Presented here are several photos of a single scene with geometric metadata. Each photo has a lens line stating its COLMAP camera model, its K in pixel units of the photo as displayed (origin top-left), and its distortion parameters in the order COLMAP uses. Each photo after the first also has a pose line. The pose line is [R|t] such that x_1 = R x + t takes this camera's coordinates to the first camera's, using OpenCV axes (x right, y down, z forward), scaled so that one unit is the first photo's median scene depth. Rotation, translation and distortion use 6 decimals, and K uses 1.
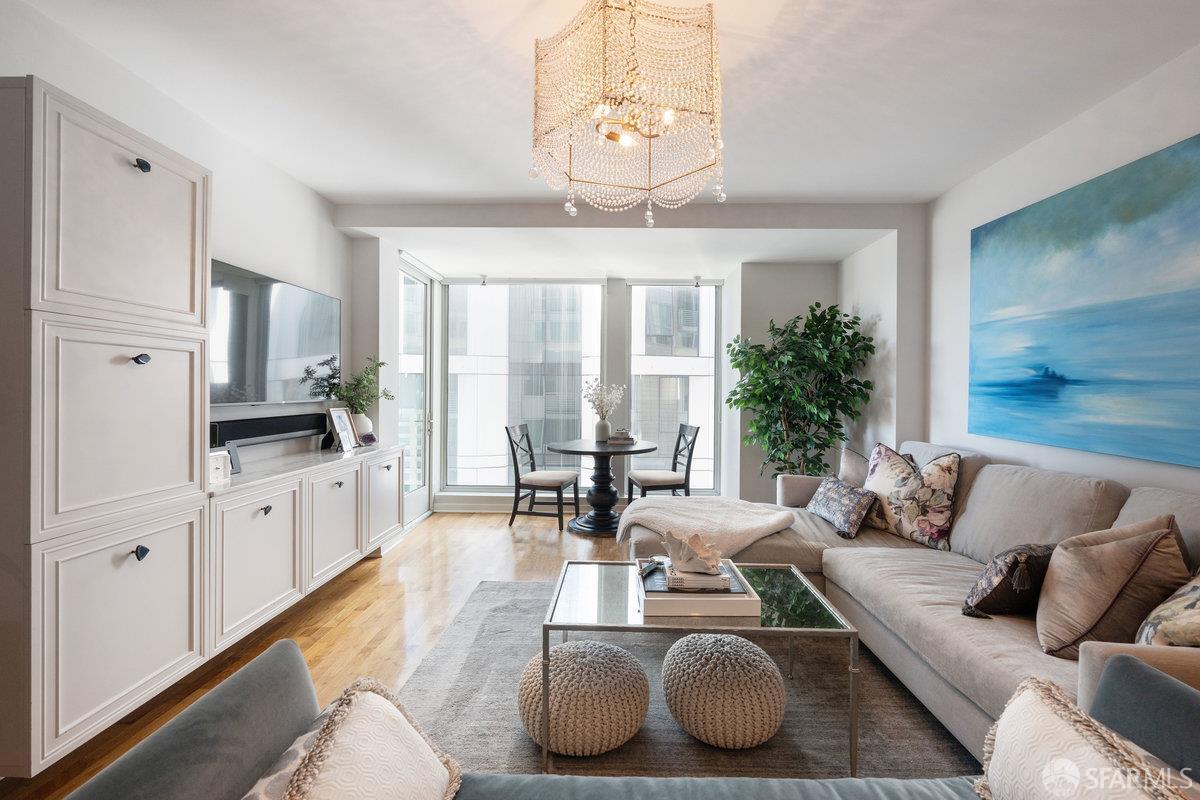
lens RADIAL K [[496.5, 0, 609.9], [0, 496.5, 388.6], [0, 0, 1]] dist [-0.018445, -0.000044]
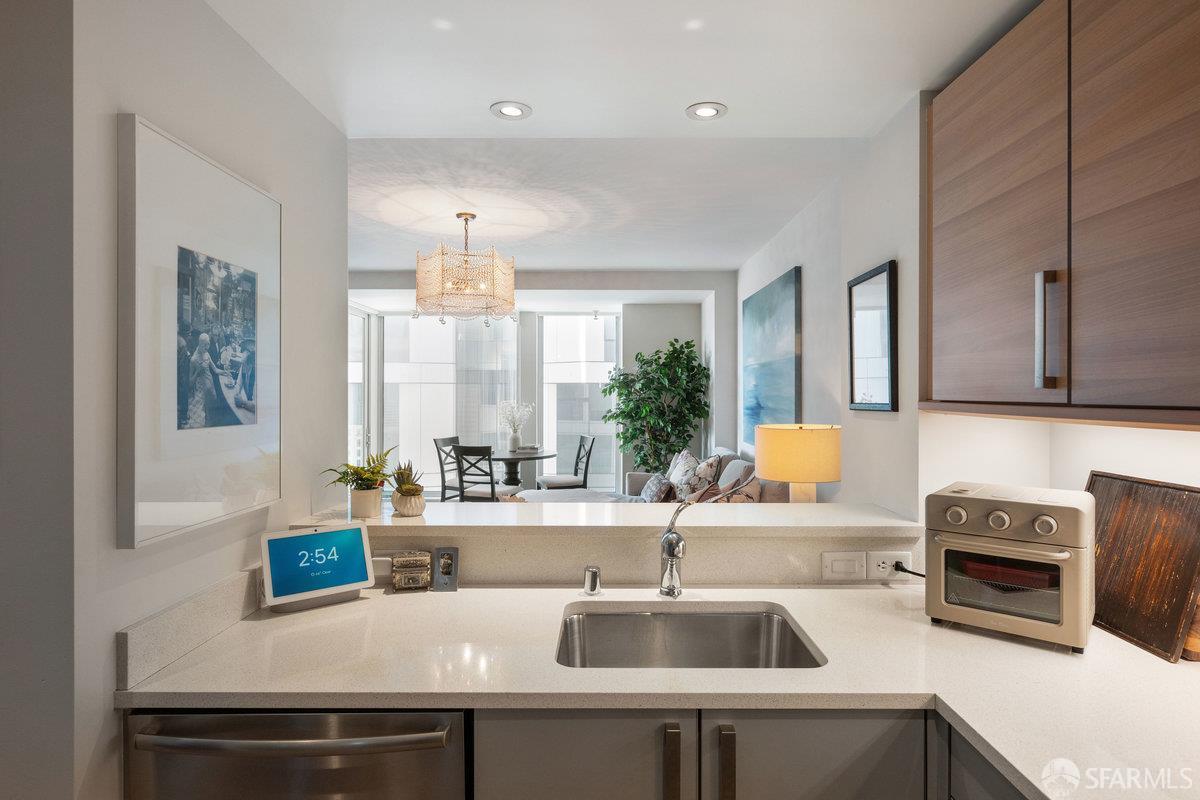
lens RADIAL K [[636.8, 0, 606.3], [0, 636.8, 395.7], [0, 0, 1]] dist [0.014753, -0.000658]
pose [[0.999931, -0.007750, 0.008838, 0.232287], [0.007689, 0.999946, 0.006980, -0.042241], [-0.008892, -0.006912, 0.999937, -0.641656]]
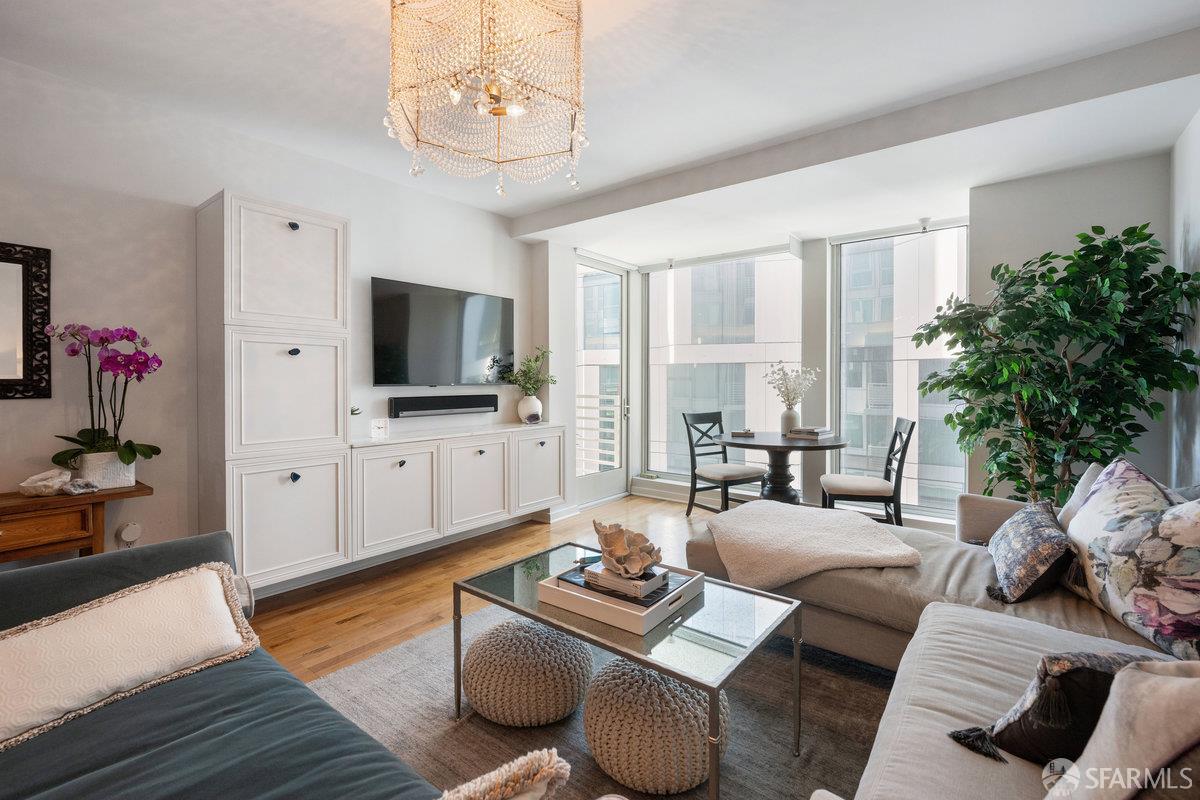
lens RADIAL K [[525.9, 0, 602.7], [0, 525.9, 383.6], [0, 0, 1]] dist [0.000295, 0.000308]
pose [[0.795840, -0.001797, -0.605505, 0.334638], [0.006126, 0.999968, 0.005085, 0.014851], [0.605476, -0.007756, 0.795826, 0.108560]]
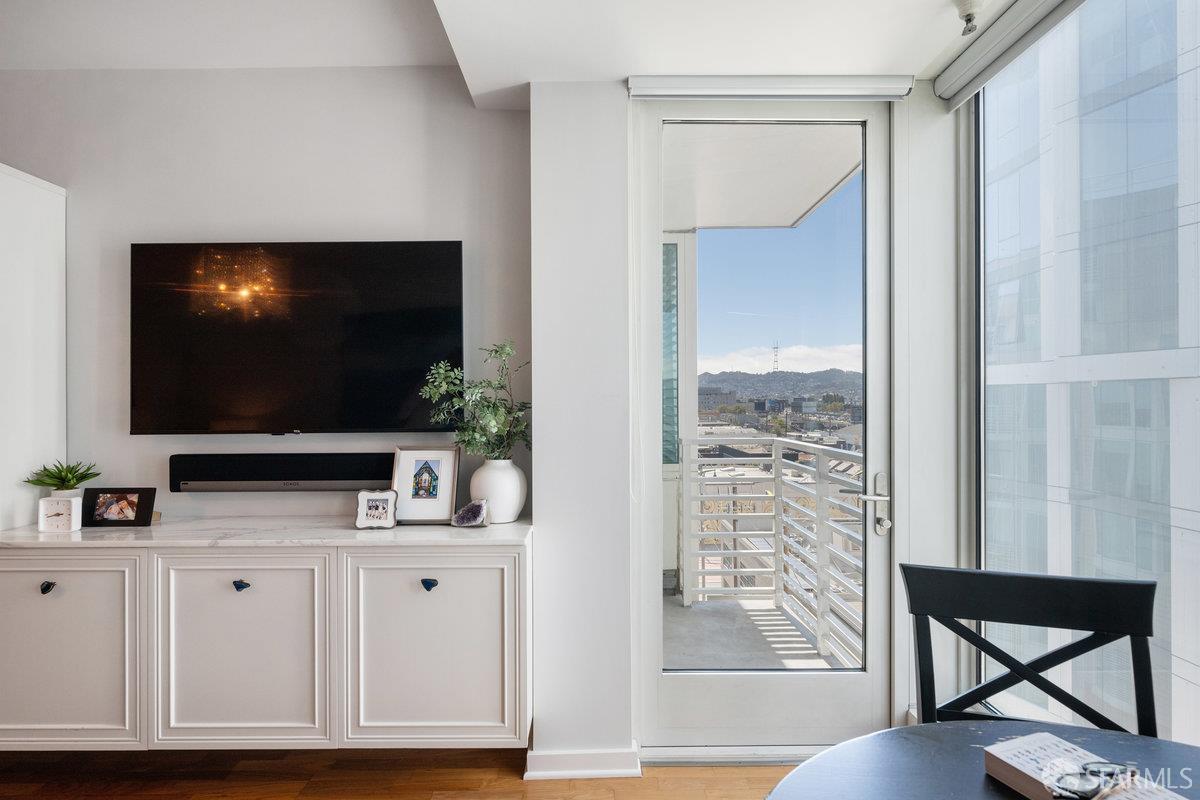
lens RADIAL K [[636.8, 0, 596.3], [0, 636.8, 398.9], [0, 0, 1]] dist [0.014753, -0.000658]
pose [[0.011125, -0.008552, -0.999902, 0.137944], [0.006615, 0.999942, -0.008479, -0.001990], [0.999916, -0.006520, 0.011181, 0.919439]]
